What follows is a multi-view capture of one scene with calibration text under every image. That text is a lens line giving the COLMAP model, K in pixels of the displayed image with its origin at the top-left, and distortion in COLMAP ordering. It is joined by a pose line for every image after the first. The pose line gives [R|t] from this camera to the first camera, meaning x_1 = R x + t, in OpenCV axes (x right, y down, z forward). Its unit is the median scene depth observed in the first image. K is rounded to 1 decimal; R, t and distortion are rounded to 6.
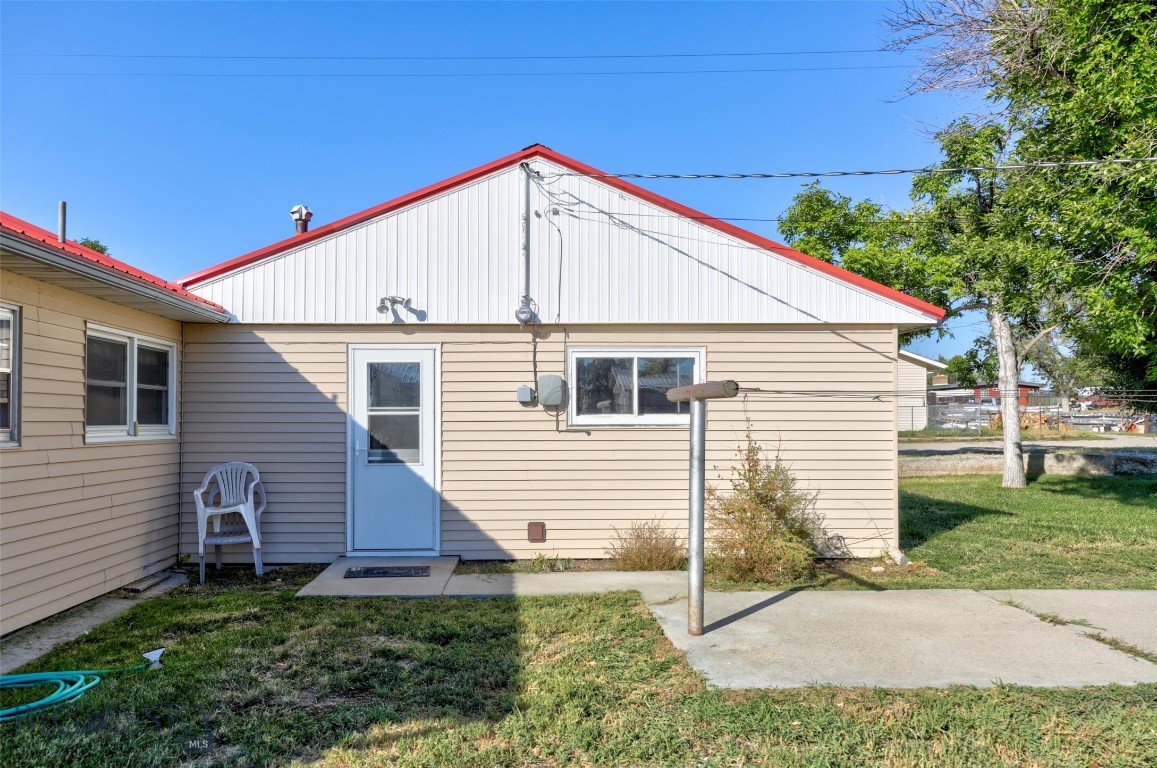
lens RADIAL K [[873.6, 0, 575.7], [0, 873.6, 412.5], [0, 0, 1]] dist [0.019075, 0.000810]
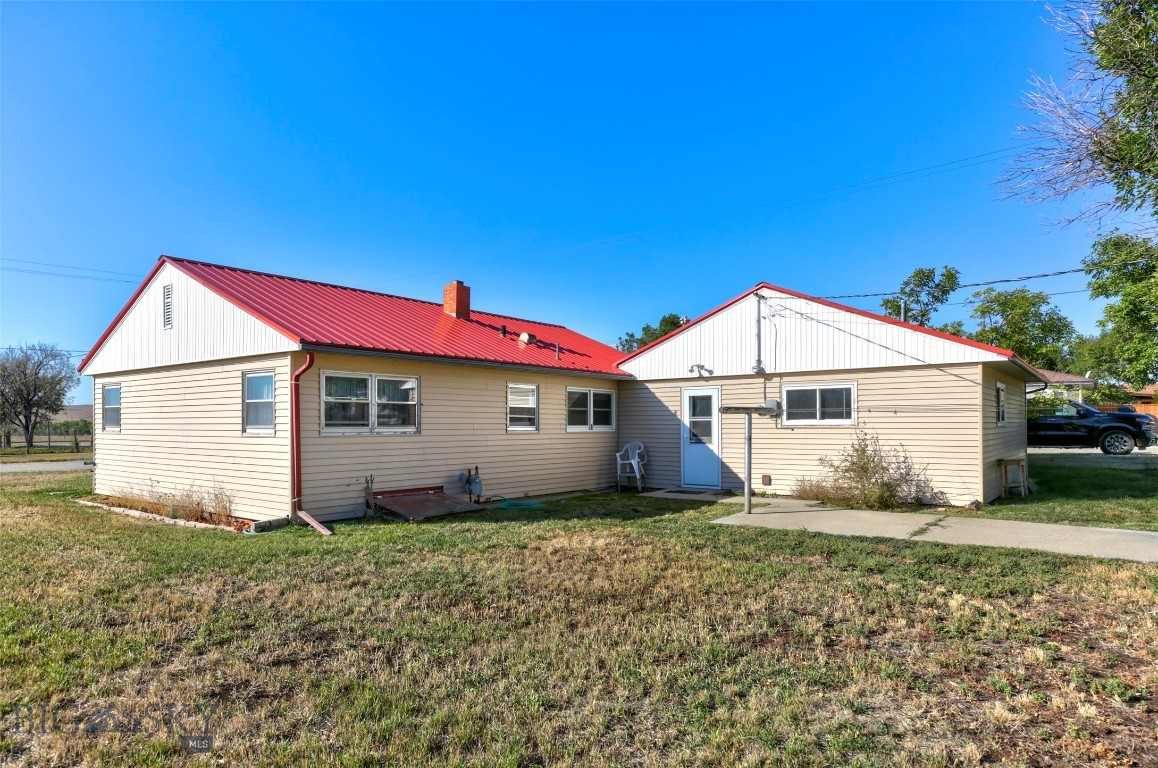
lens RADIAL K [[679.0, 0, 580.2], [0, 679.0, 420.1], [0, 0, 1]] dist [-0.000029, 0.000669]
pose [[0.771635, -0.006442, -0.636033, 0.601838], [0.007531, 0.999971, -0.000991, 0.001088], [0.636021, -0.004025, 0.771661, -0.435142]]
